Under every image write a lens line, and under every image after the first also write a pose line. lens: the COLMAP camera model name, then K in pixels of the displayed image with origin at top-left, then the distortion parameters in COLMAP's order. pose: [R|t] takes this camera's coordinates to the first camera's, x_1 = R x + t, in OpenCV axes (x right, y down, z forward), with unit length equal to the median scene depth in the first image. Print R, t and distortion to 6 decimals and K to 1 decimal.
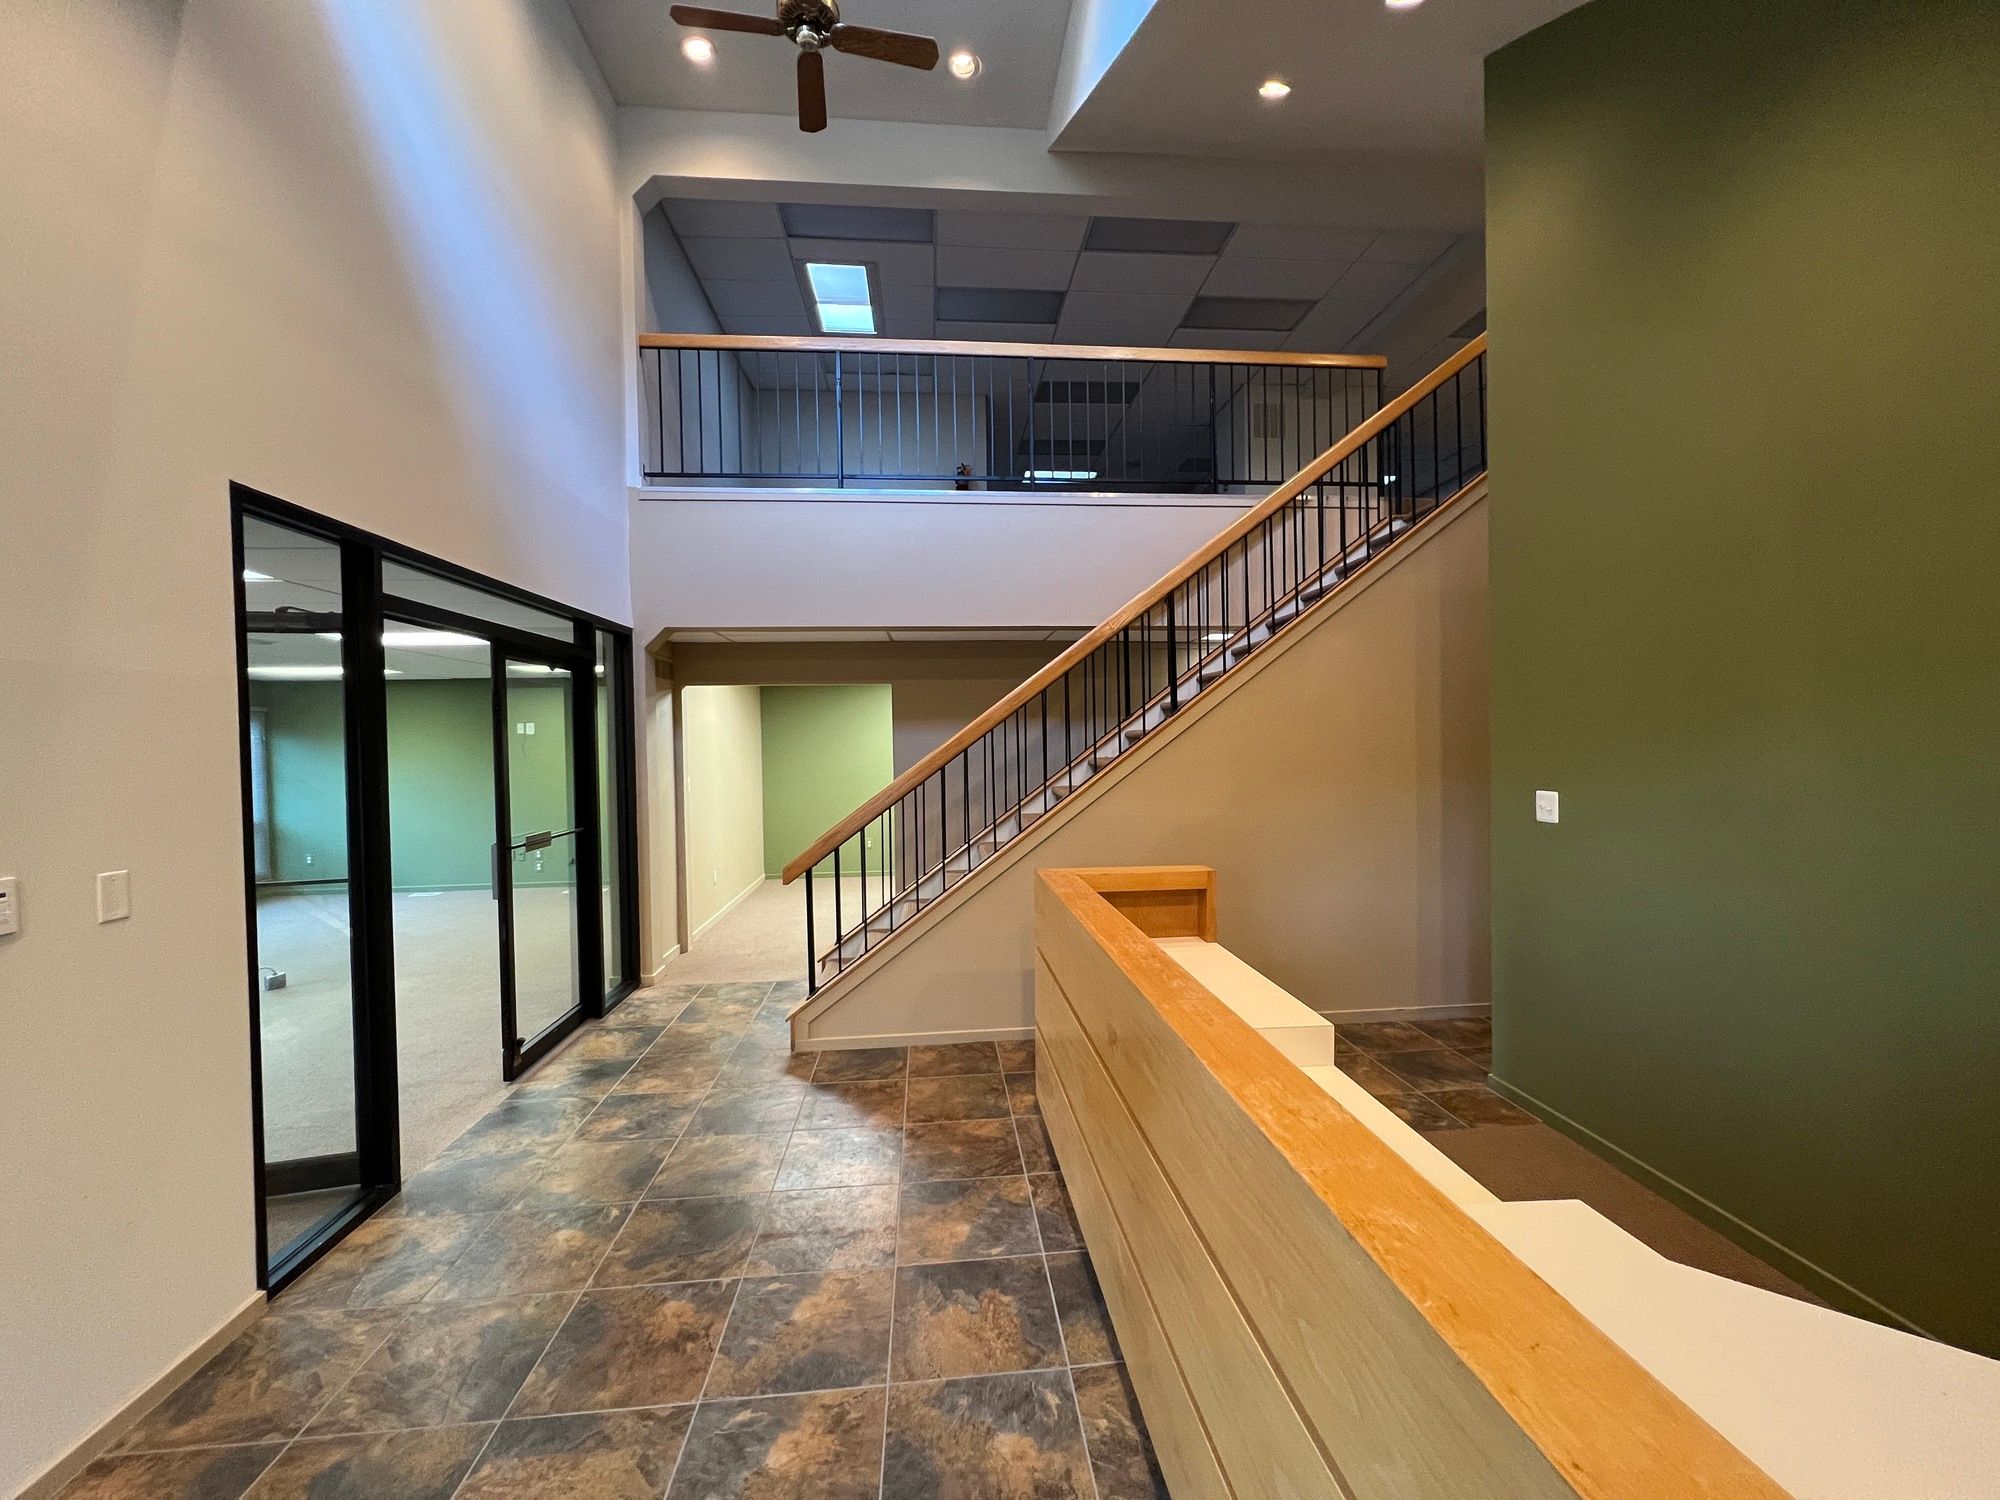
lens RADIAL K [[803.2, 0, 1003.9], [0, 803.2, 754.0], [0, 0, 1]] dist [-0.000510, 0.000006]
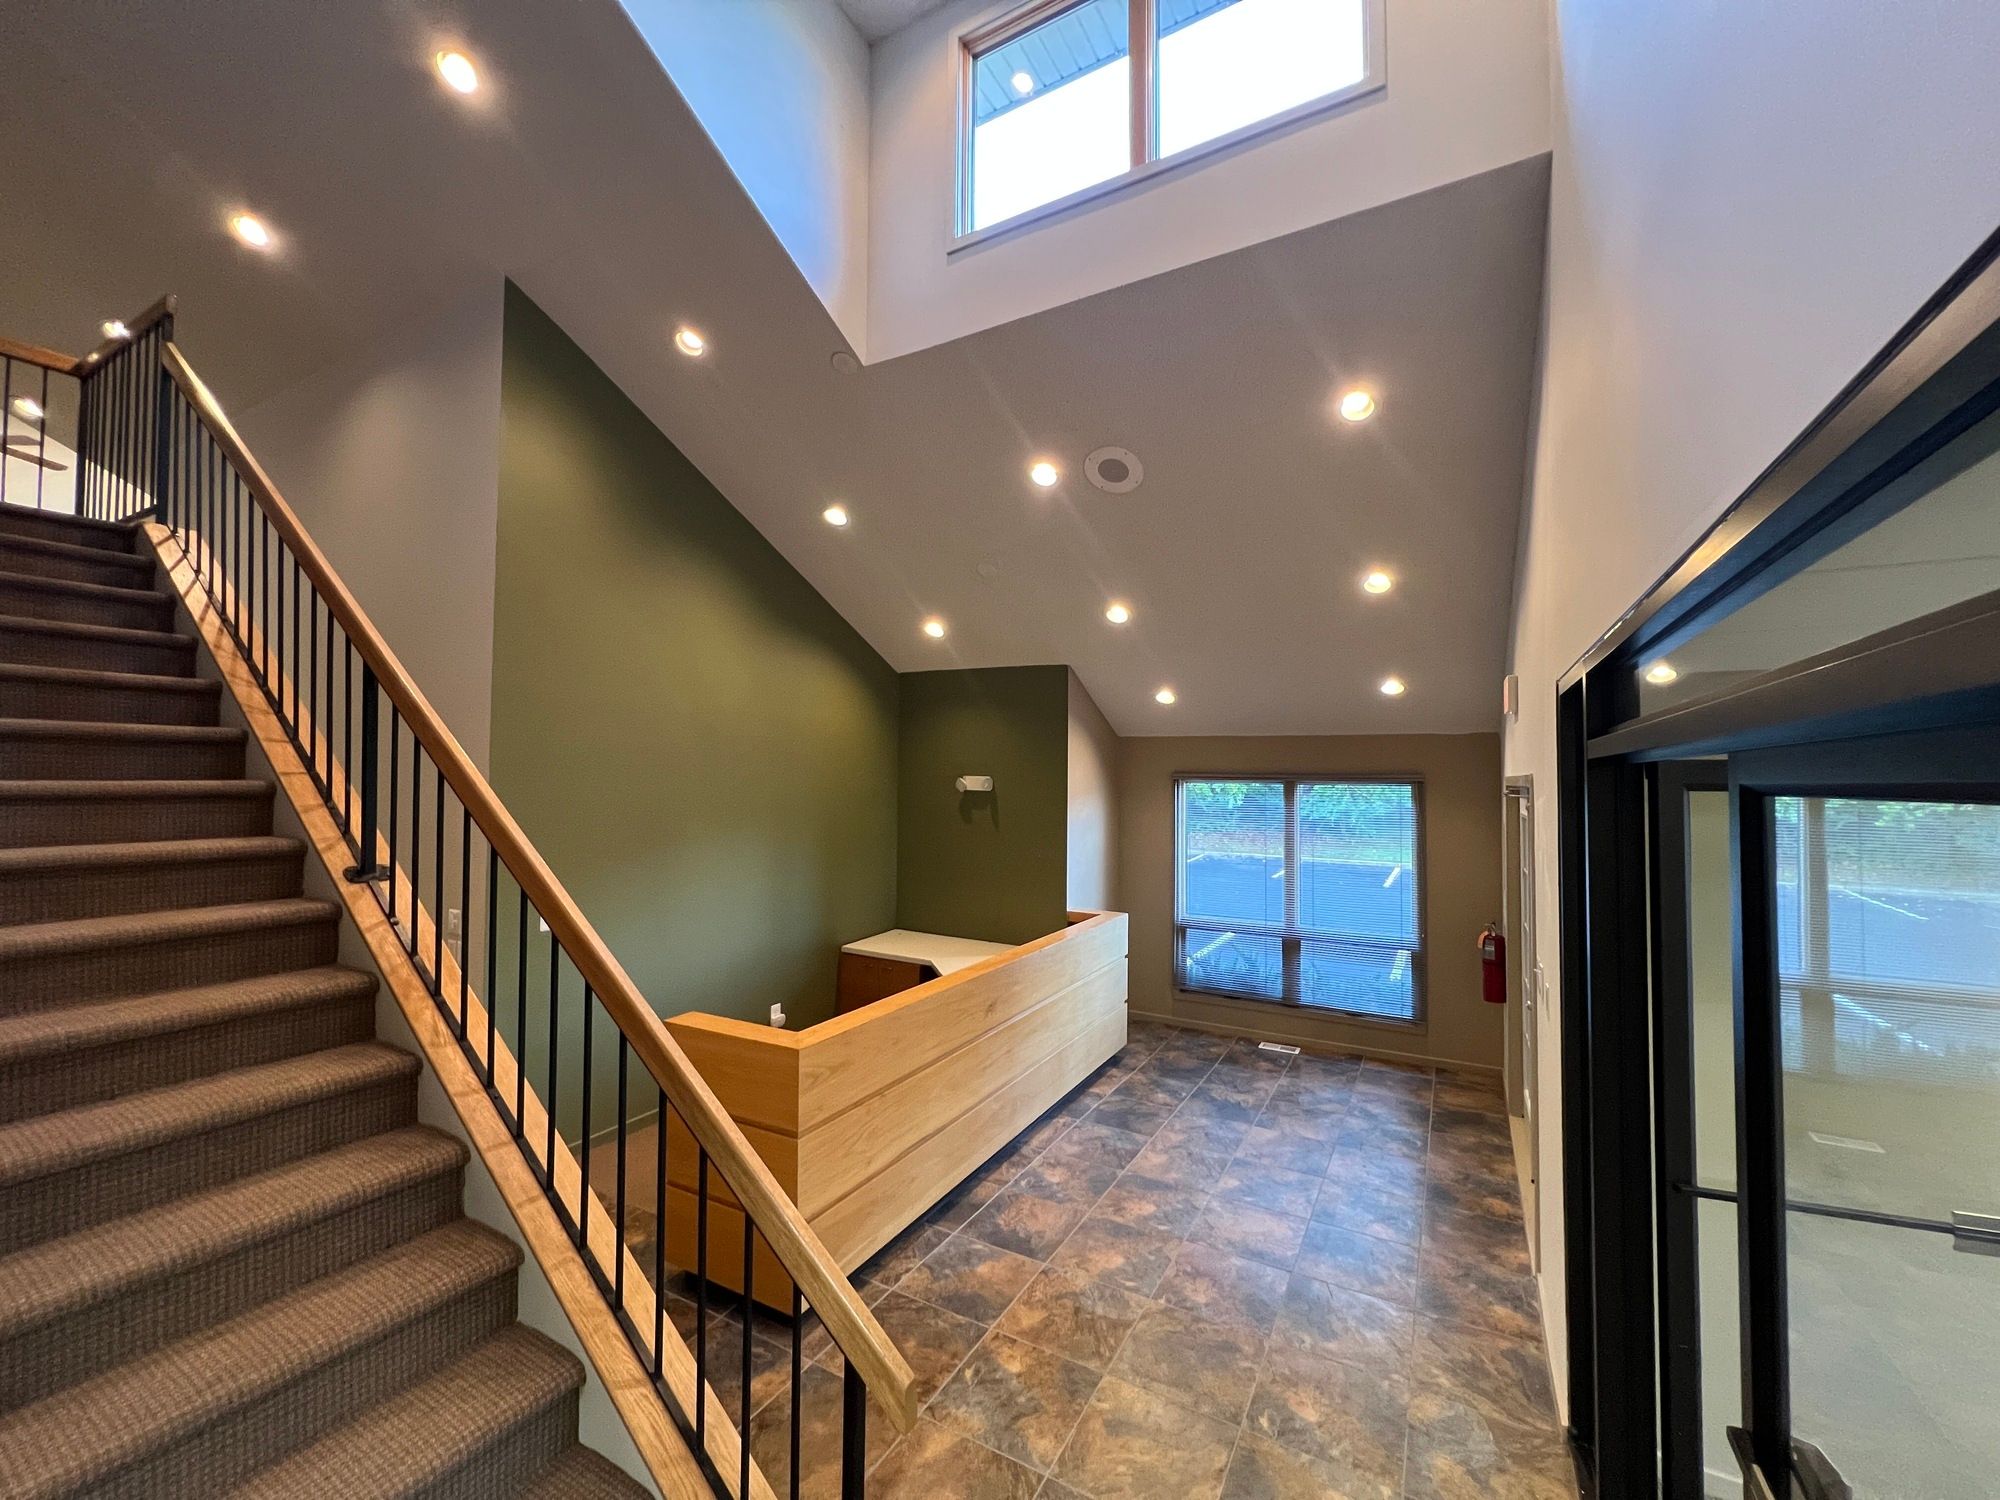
lens RADIAL K [[804.5, 0, 998.0], [0, 804.5, 759.6], [0, 0, 1]] dist [0.000737, 0.000072]
pose [[-0.818709, 0.024581, 0.573683, -0.477721], [0.015946, 0.999671, -0.020077, -0.110331], [-0.573987, -0.007290, -0.818832, 1.182631]]
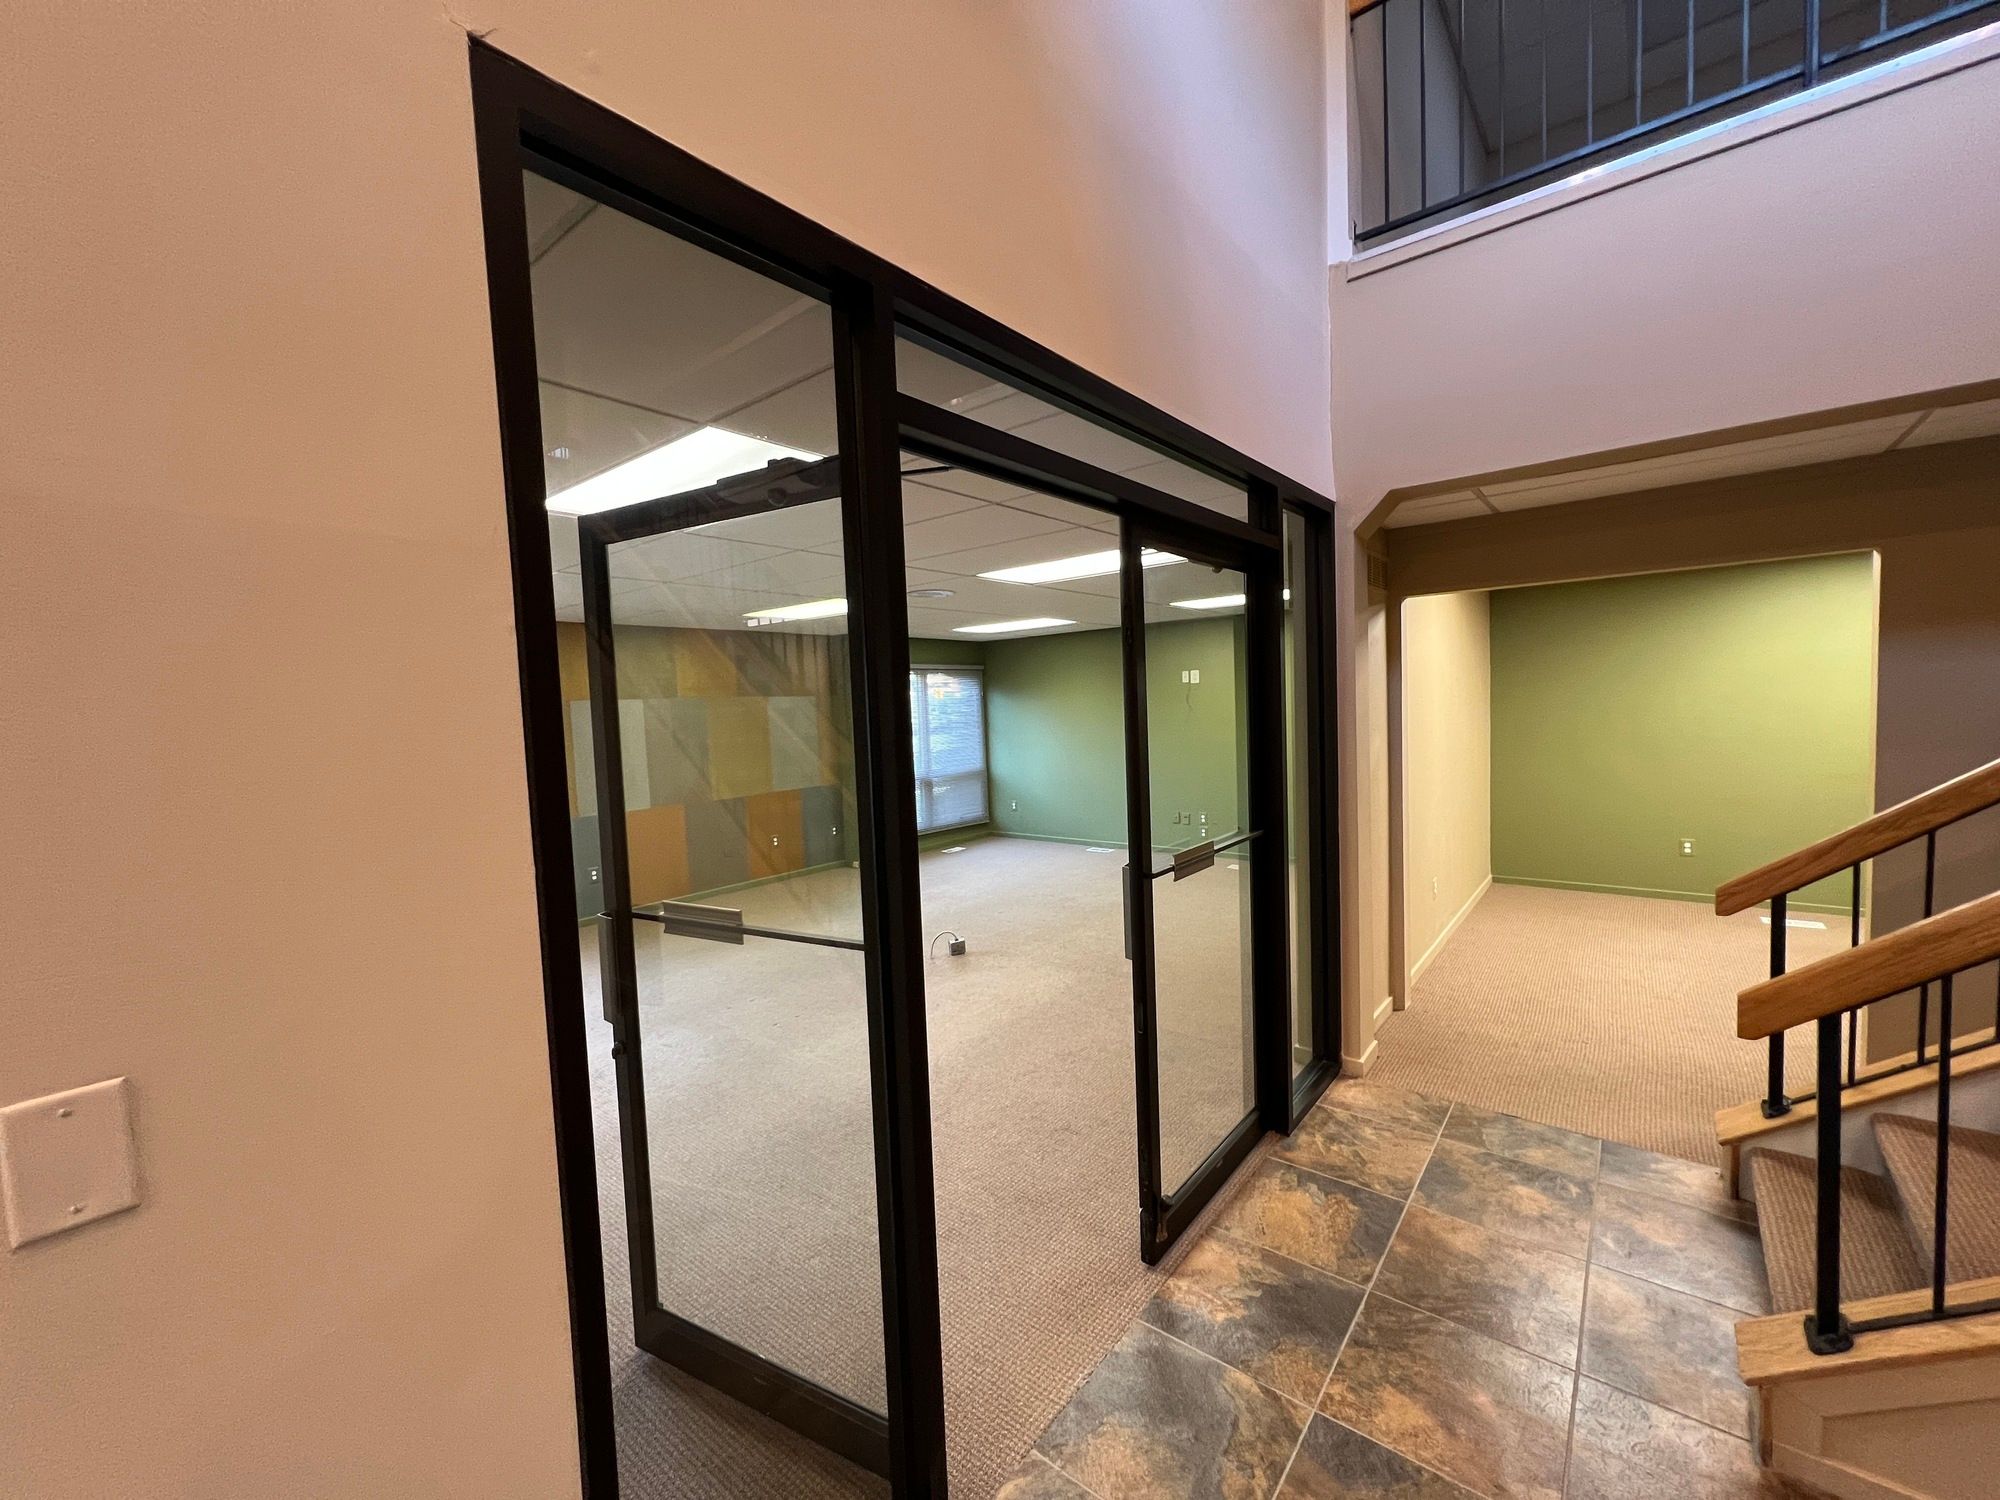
lens RADIAL K [[803.2, 0, 1003.2], [0, 803.2, 752.2], [0, 0, 1]] dist [-0.000510, 0.000006]
pose [[0.715393, 0.030591, -0.698052, -0.239911], [0.014032, 0.998211, 0.058126, -0.005729], [0.698581, -0.051378, 0.713684, 0.429824]]
